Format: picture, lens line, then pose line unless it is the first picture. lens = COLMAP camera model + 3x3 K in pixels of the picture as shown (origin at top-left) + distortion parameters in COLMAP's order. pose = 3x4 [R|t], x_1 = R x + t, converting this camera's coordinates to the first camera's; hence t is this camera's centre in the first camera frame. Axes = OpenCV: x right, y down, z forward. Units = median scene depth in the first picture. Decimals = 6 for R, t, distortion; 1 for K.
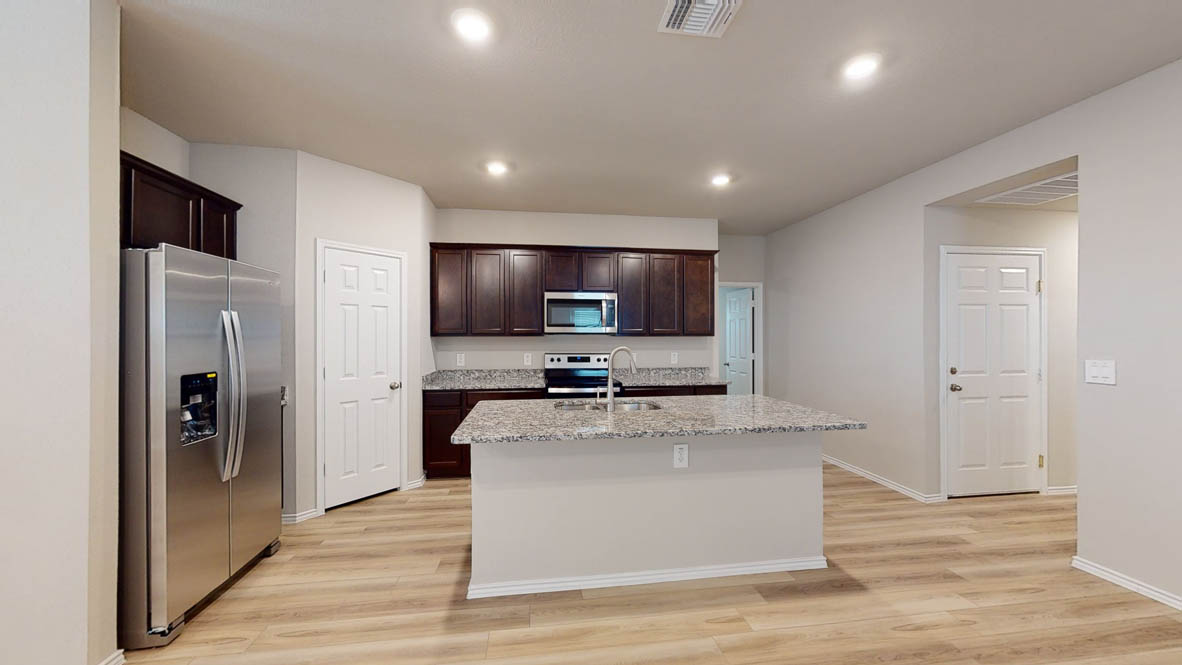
lens RADIAL K [[470.1, 0, 591.0], [0, 470.1, 332.5], [0, 0, 1]] dist [-0.000068, 0.000040]
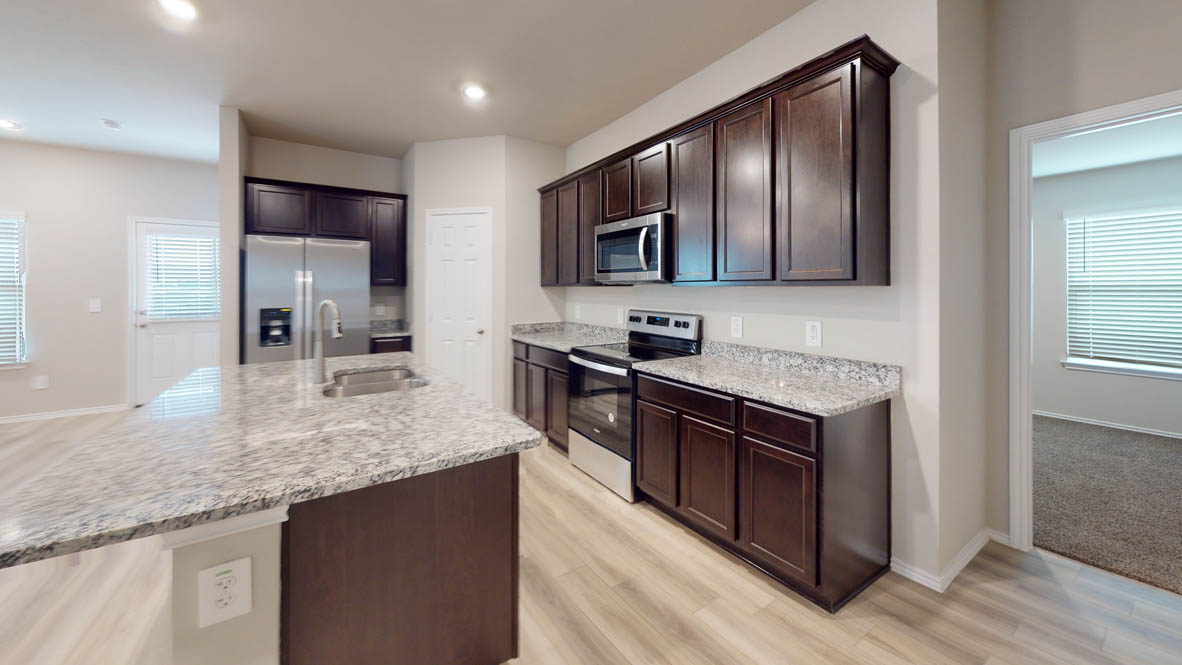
lens RADIAL K [[444.0, 0, 591.0], [0, 444.0, 332.5], [0, 0, 1]] dist [-0.001377, -0.000115]
pose [[0.382748, 0.093885, -0.919070, 0.525666], [0.008188, 0.994439, 0.104995, 0.006713], [0.923816, -0.047712, 0.379851, 0.684375]]
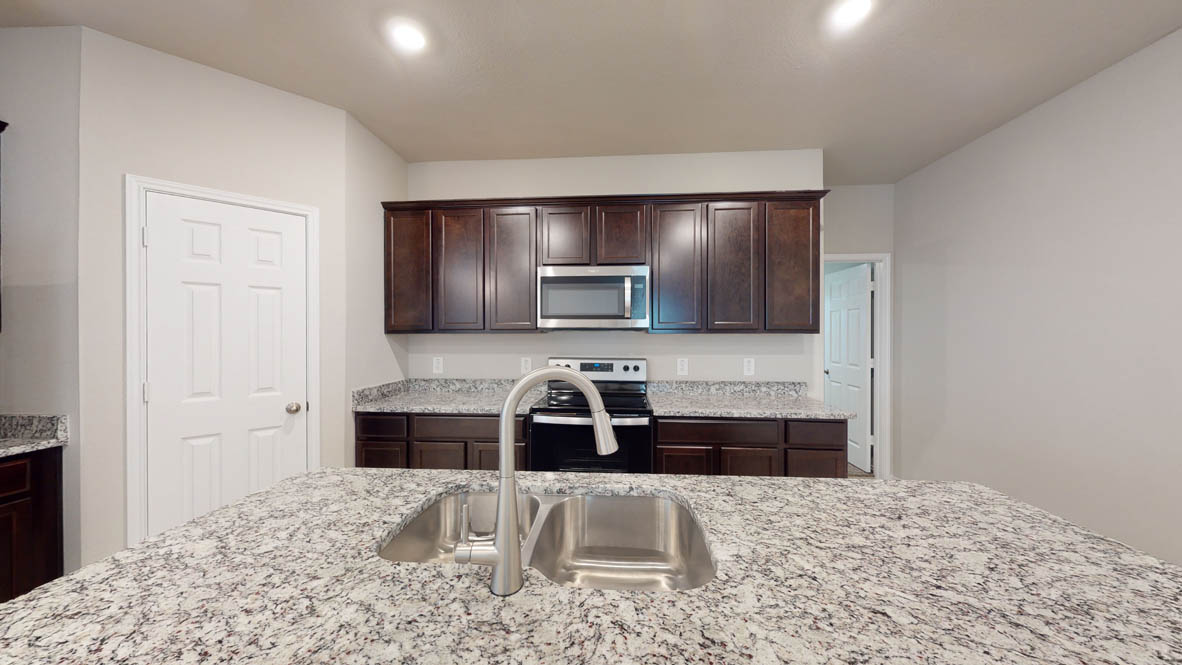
lens RADIAL K [[373.2, 0, 591.0], [0, 373.2, 332.5], [0, 0, 1]] dist [-0.000239, -0.000123]
pose [[0.972693, -0.000151, -0.232097, 0.090779], [0.001575, 0.999981, 0.005948, 0.003792], [0.232092, -0.006151, 0.972674, 0.481027]]
